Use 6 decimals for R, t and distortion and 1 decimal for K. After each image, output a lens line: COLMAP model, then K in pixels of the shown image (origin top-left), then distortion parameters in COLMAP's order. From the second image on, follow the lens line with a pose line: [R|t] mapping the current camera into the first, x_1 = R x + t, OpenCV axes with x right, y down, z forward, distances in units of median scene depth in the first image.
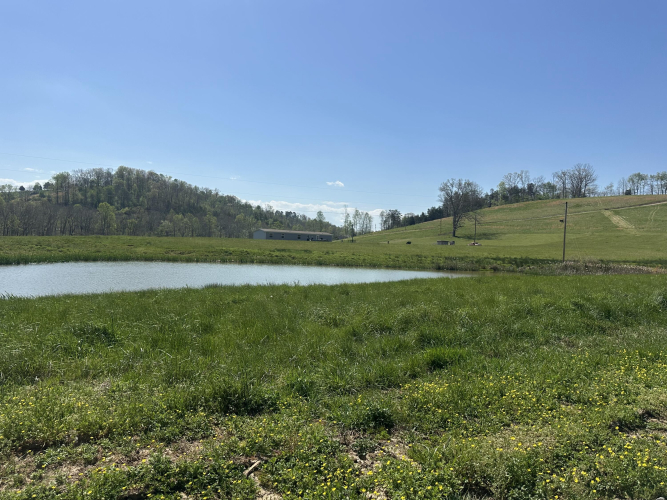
lens RADIAL K [[481.4, 0, 336.7], [0, 481.4, 249.5], [0, 0, 1]] dist [0.099897, -0.138205]
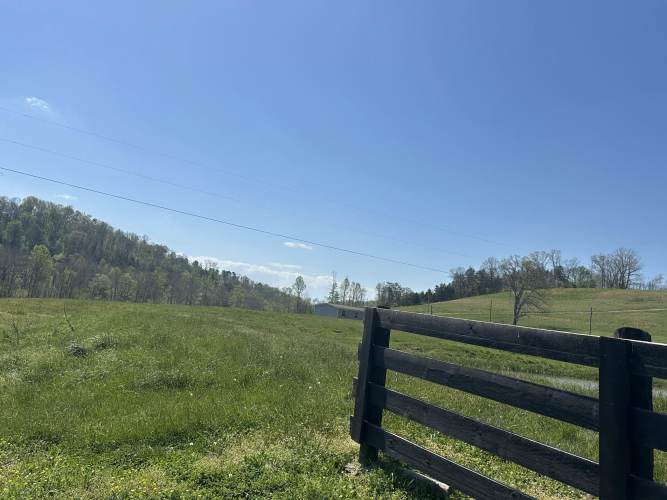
lens RADIAL K [[599.7, 0, 330.6], [0, 599.7, 251.4], [0, 0, 1]] dist [0.170437, -0.326807]
pose [[0.990957, 0.087090, 0.102077, -0.099300], [-0.074146, 0.989461, -0.124376, -0.002609], [-0.111833, 0.115683, 0.986971, 0.023576]]
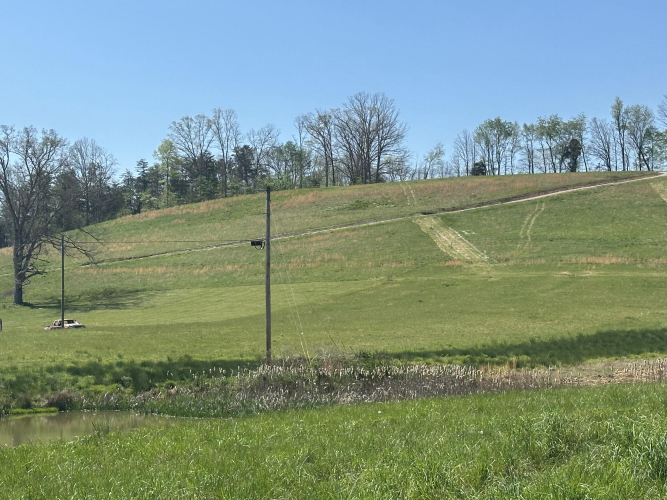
lens RADIAL K [[1439.0, 0, 356.4], [0, 1439.0, 249.2], [0, 0, 1]] dist [0.158990, 0.000000]
pose [[0.904610, -0.030449, 0.425151, 0.022368], [0.058232, 0.996921, -0.052503, 0.000213], [-0.422243, 0.072252, 0.903599, 0.018607]]
